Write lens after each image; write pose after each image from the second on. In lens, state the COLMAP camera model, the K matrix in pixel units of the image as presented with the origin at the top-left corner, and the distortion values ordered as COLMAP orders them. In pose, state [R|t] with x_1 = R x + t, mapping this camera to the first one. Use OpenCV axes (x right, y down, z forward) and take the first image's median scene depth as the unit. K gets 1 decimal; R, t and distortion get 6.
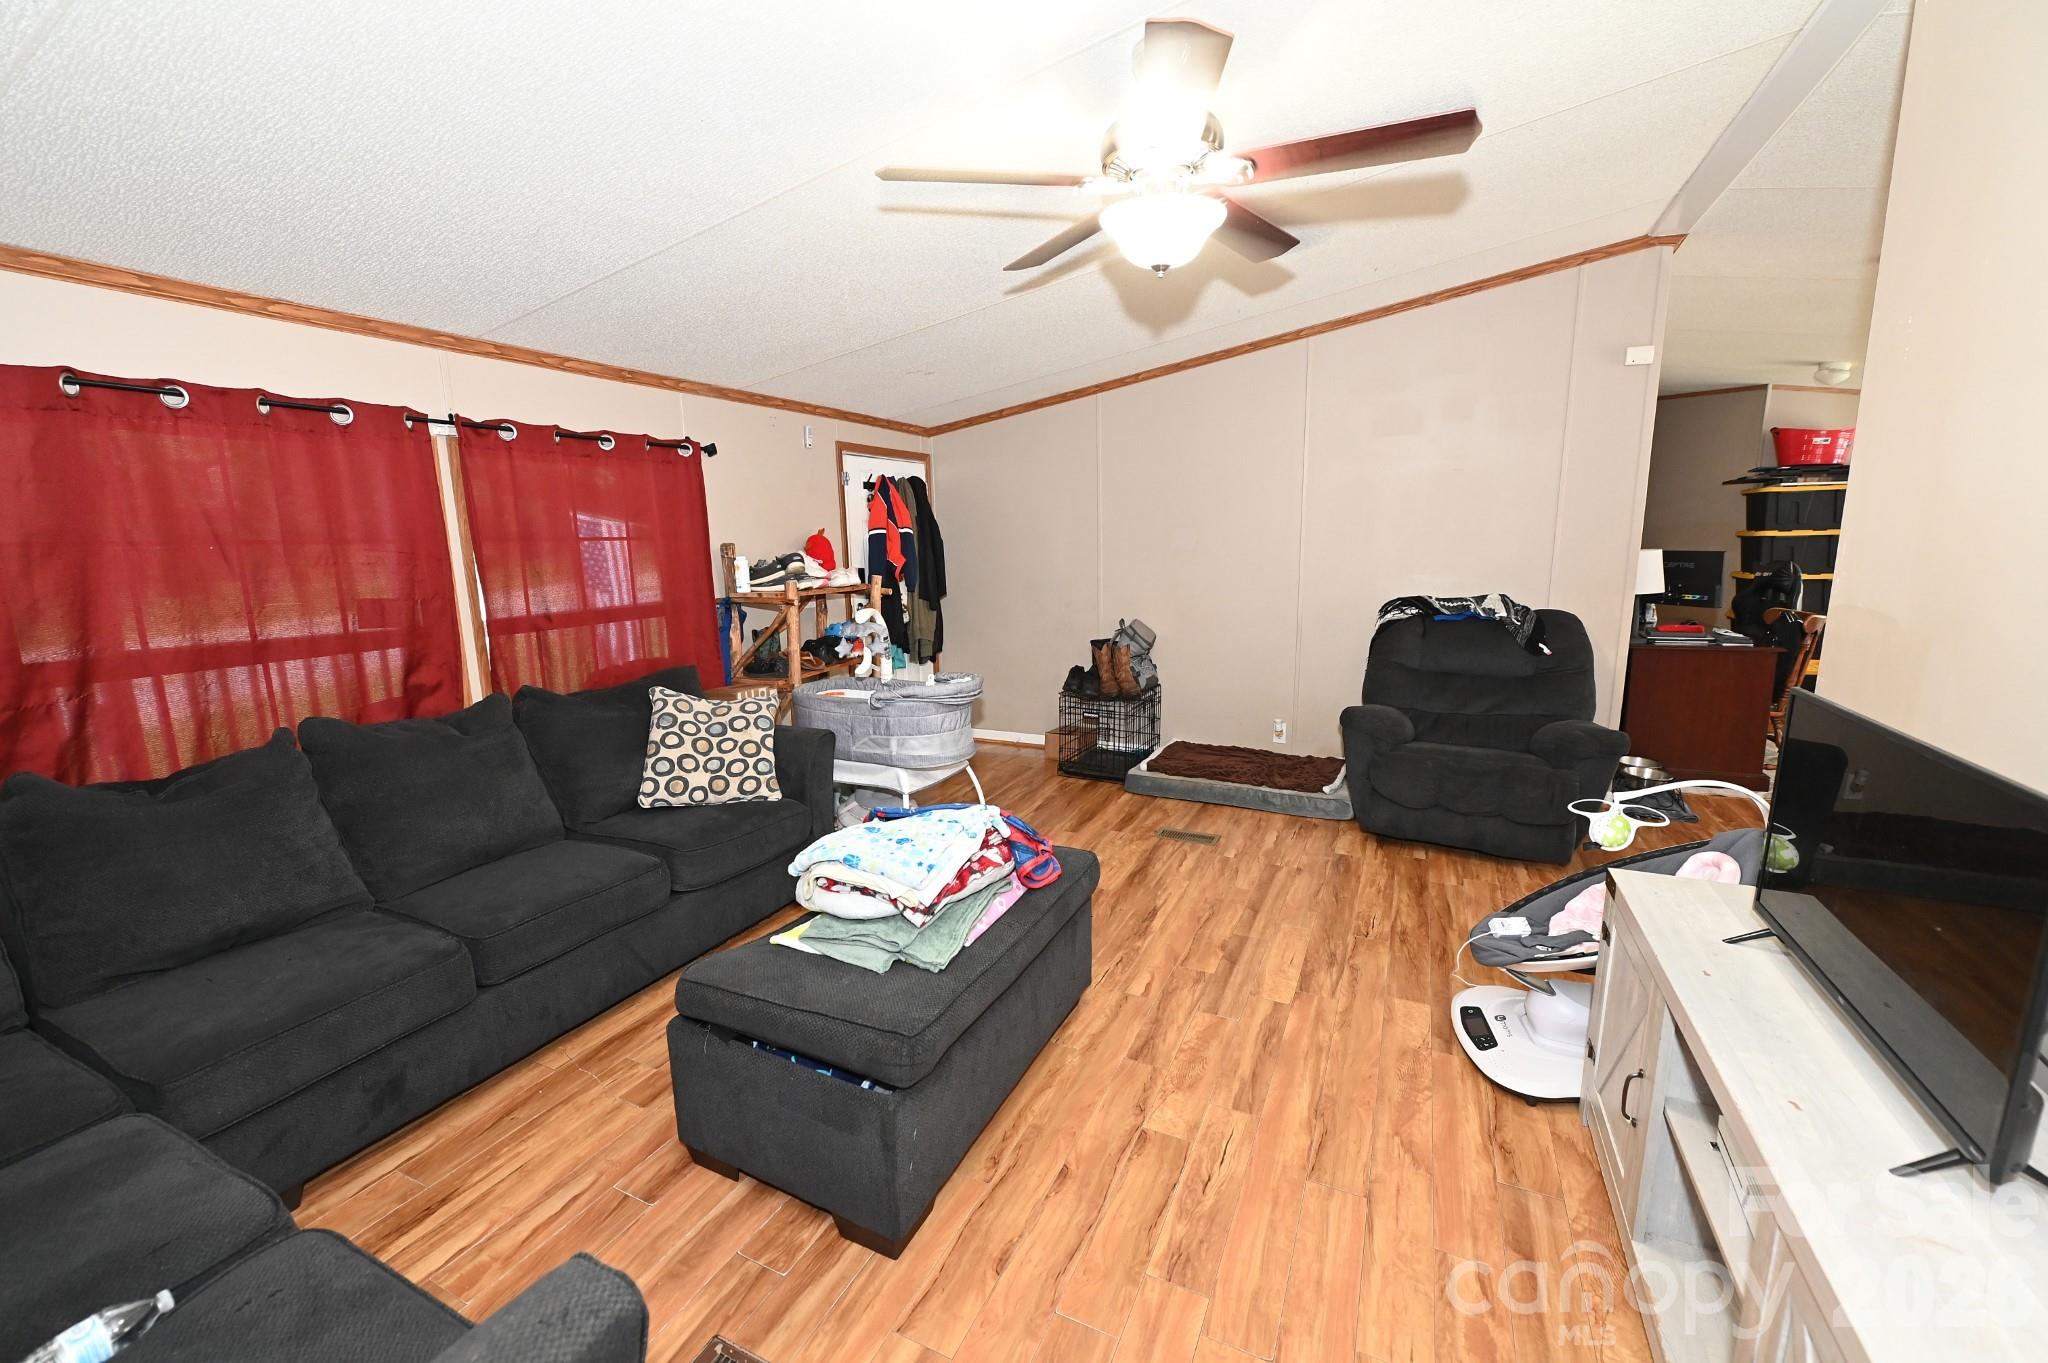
lens RADIAL K [[810.4, 0, 1027.4], [0, 810.4, 684.0], [0, 0, 1]] dist [-0.007523, -0.001138]
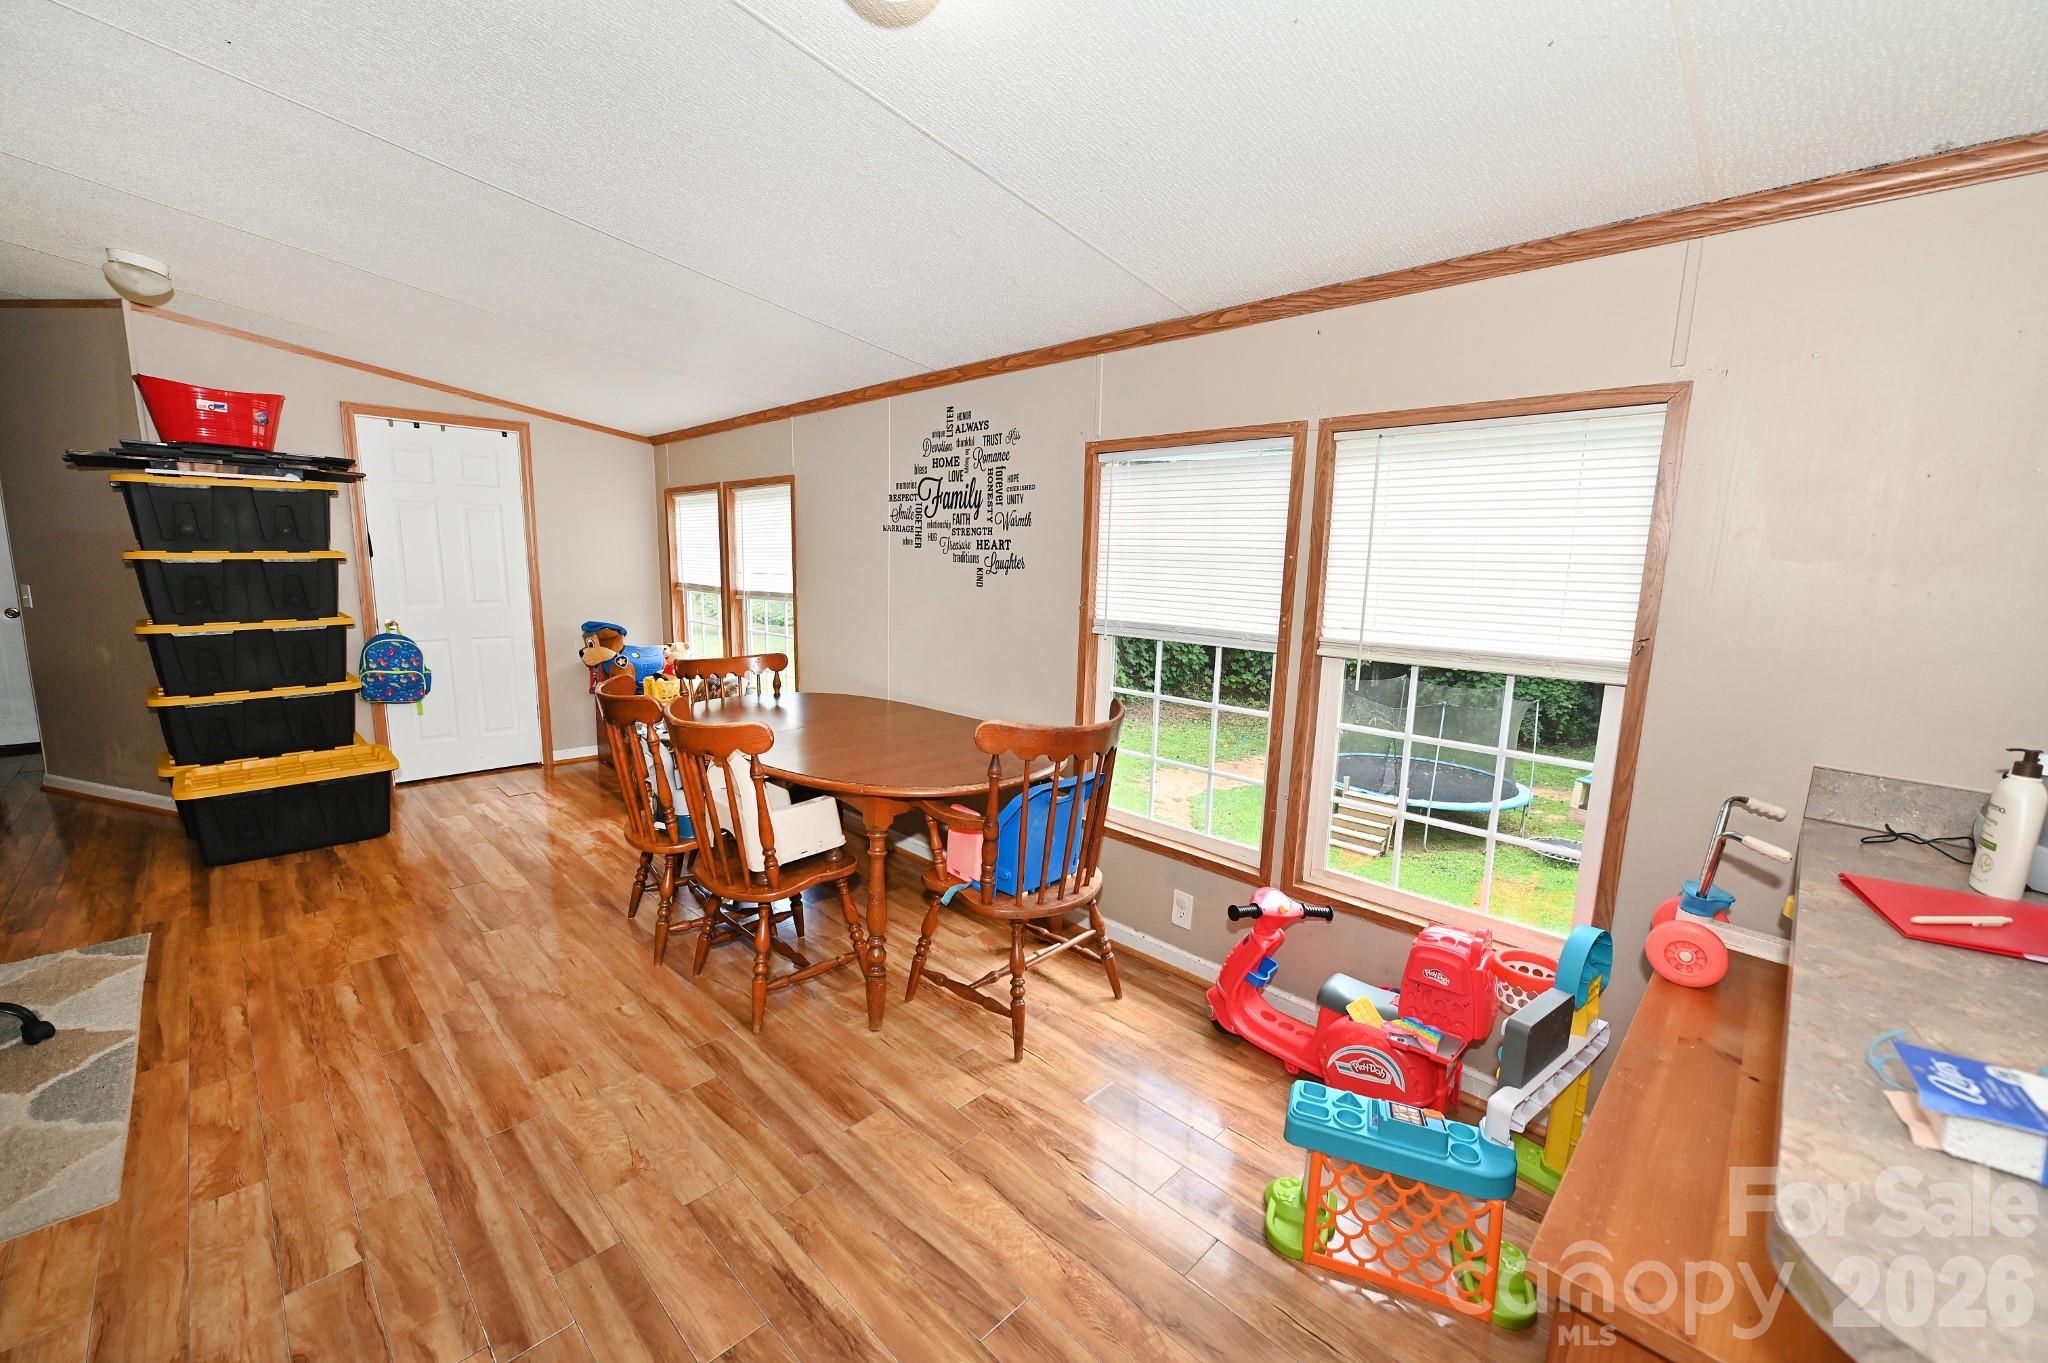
lens RADIAL K [[810.4, 0, 1022.3], [0, 810.4, 688.7], [0, 0, 1]] dist [-0.007523, -0.001138]
pose [[0.324297, -0.129179, 0.937094, 1.195430], [0.143628, 0.985871, 0.086198, -0.108219], [-0.934988, 0.106640, 0.338268, 0.476980]]
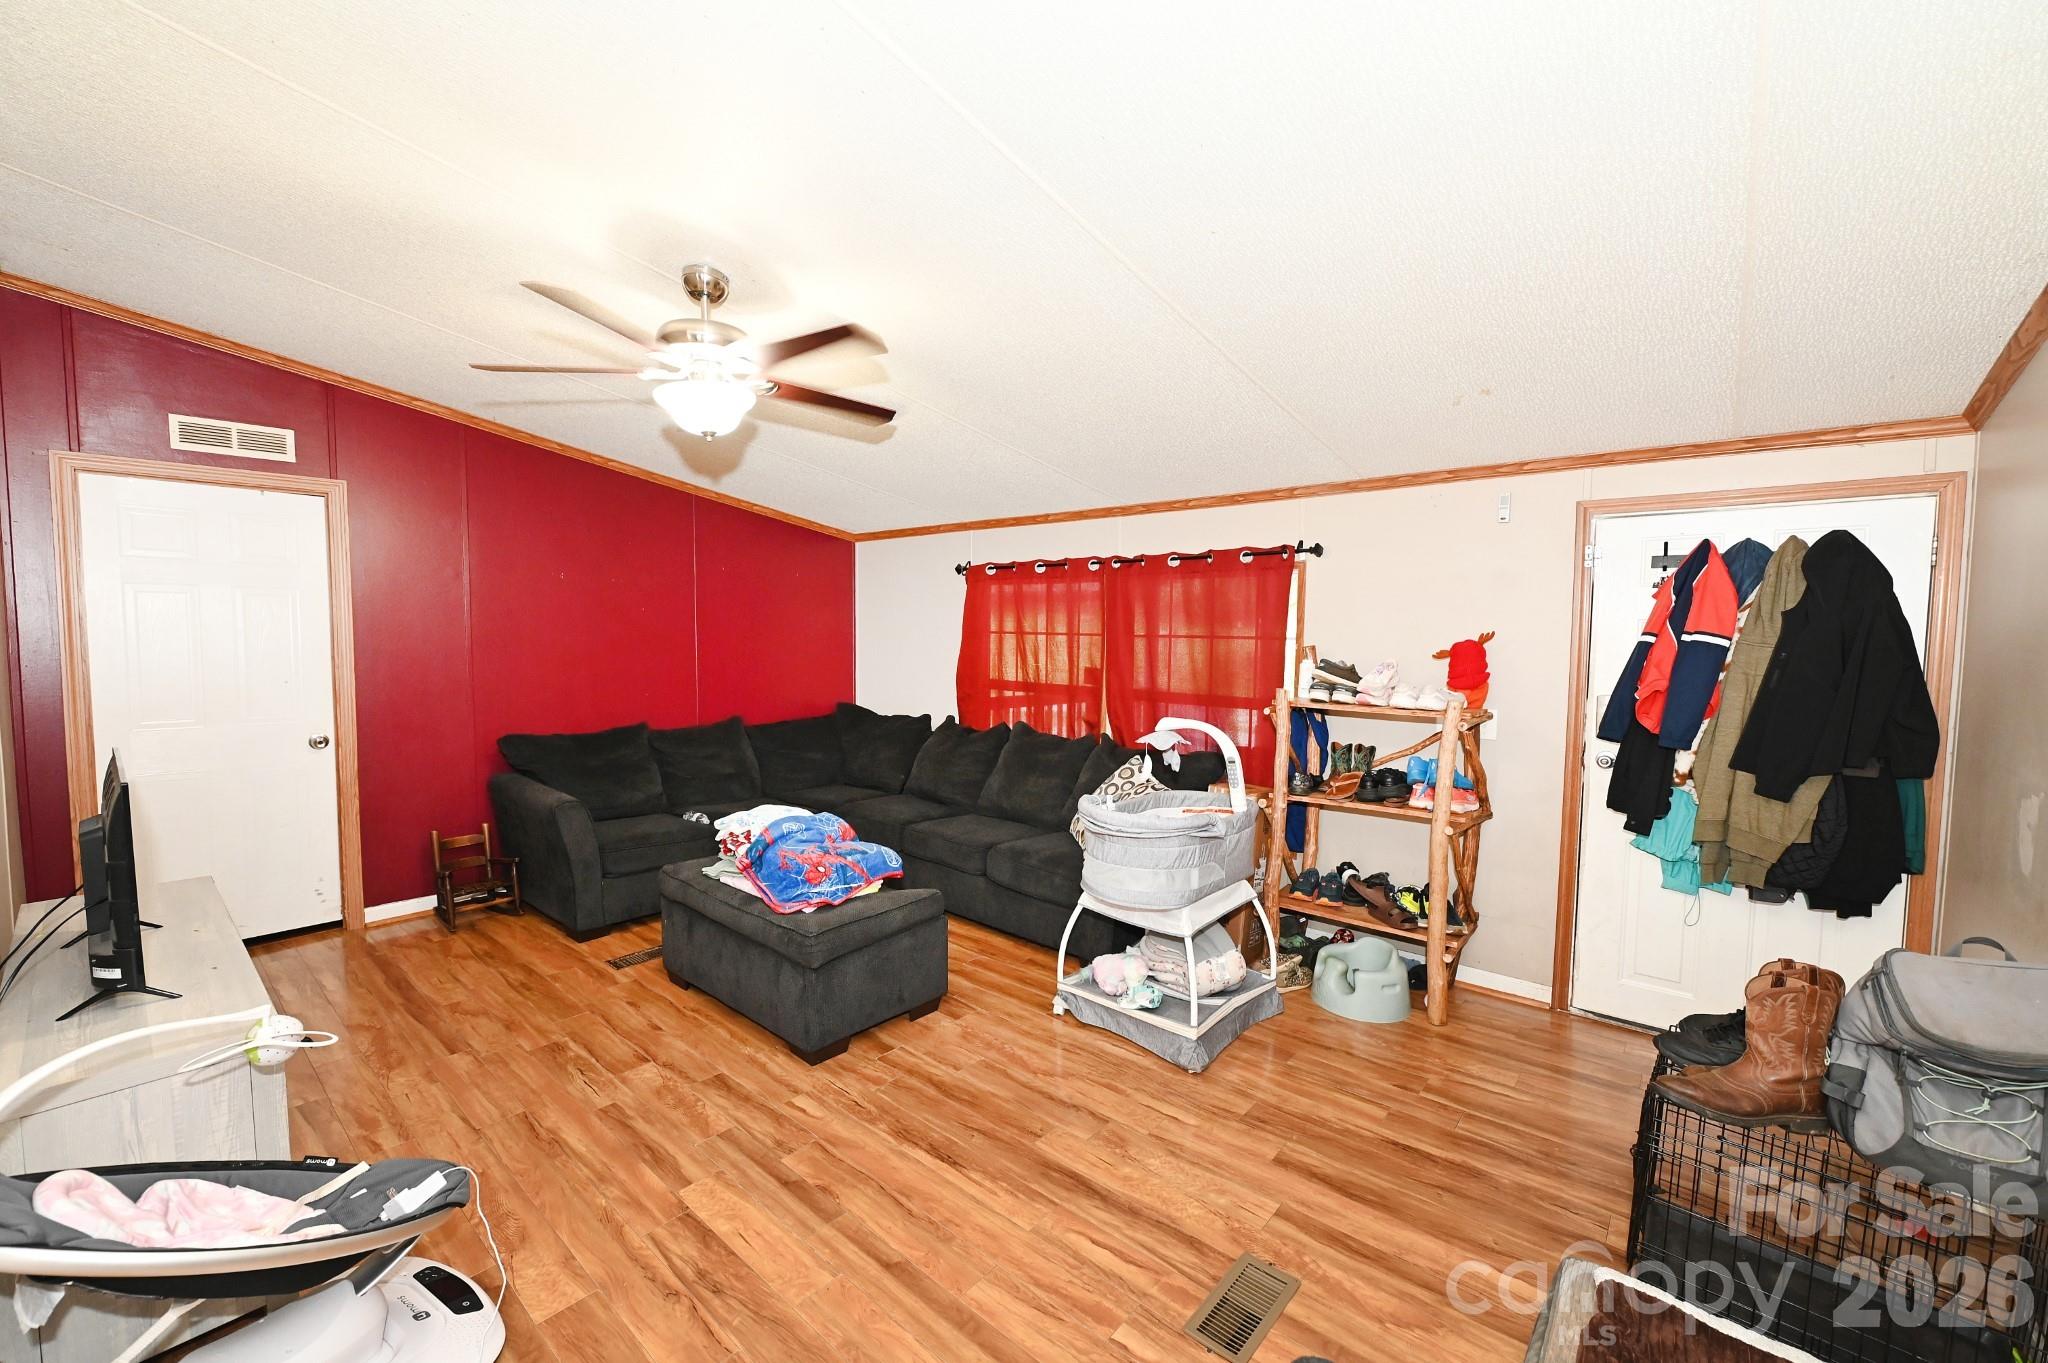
lens RADIAL K [[810.4, 0, 1022.1], [0, 810.4, 685.6], [0, 0, 1]] dist [-0.007523, -0.001138]
pose [[-0.262775, 0.079990, -0.961536, 0.827756], [-0.182115, 0.974533, 0.130840, -0.246571], [0.947514, 0.209492, -0.241515, 1.189172]]
